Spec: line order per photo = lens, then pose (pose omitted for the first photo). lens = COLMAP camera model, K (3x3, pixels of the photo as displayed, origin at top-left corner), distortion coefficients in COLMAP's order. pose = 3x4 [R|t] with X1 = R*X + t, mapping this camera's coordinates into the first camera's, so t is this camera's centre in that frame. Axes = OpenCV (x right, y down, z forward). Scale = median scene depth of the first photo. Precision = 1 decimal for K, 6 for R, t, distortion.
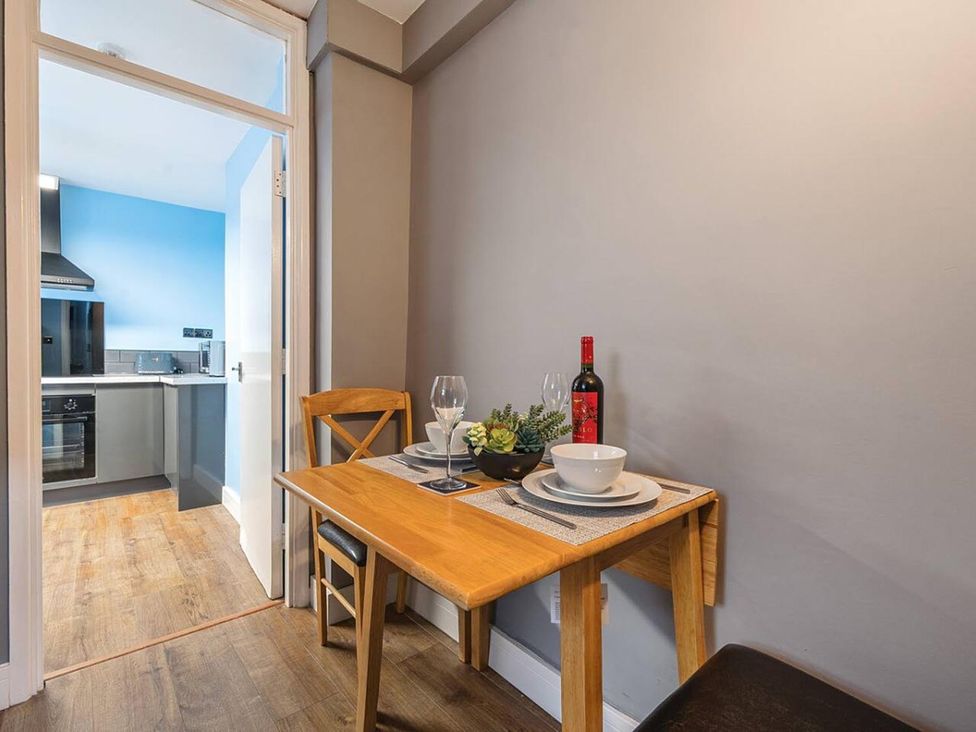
lens RADIAL K [[467.9, 0, 488.0], [0, 467.9, 366.0], [0, 0, 1]] dist [-0.000766, -0.000282]
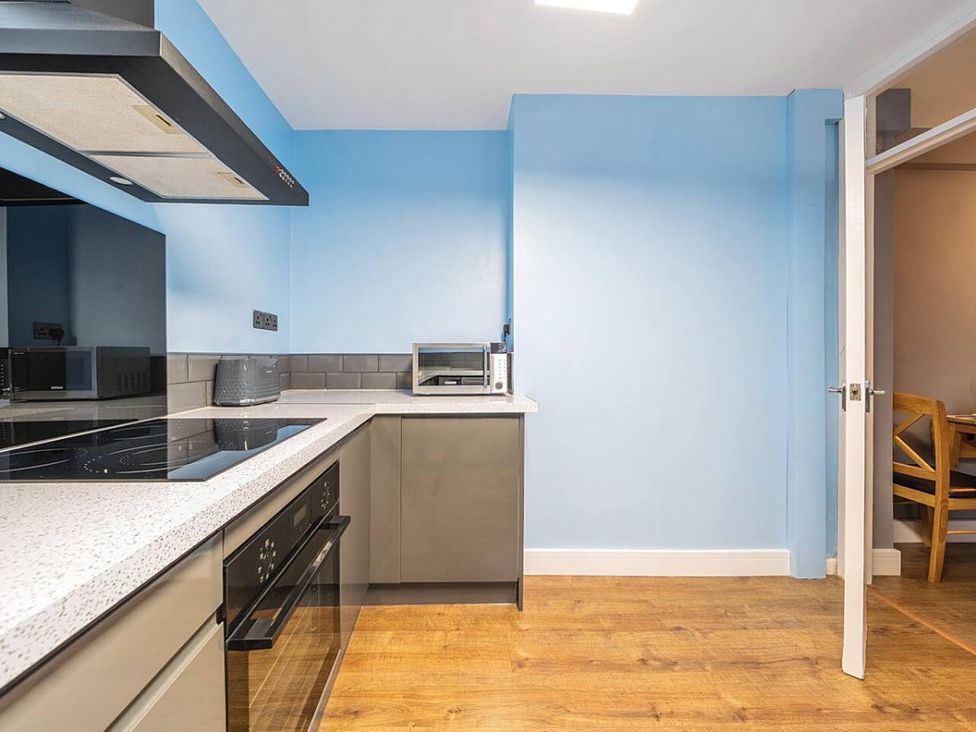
lens RADIAL K [[382.4, 0, 466.5], [0, 382.4, 355.7], [0, 0, 1]] dist [-0.002351, -0.000452]
pose [[0.637665, -0.005486, 0.770295, -1.038767], [0.014000, 0.999892, -0.004468, -0.031395], [-0.770187, 0.013634, 0.637673, 0.680165]]
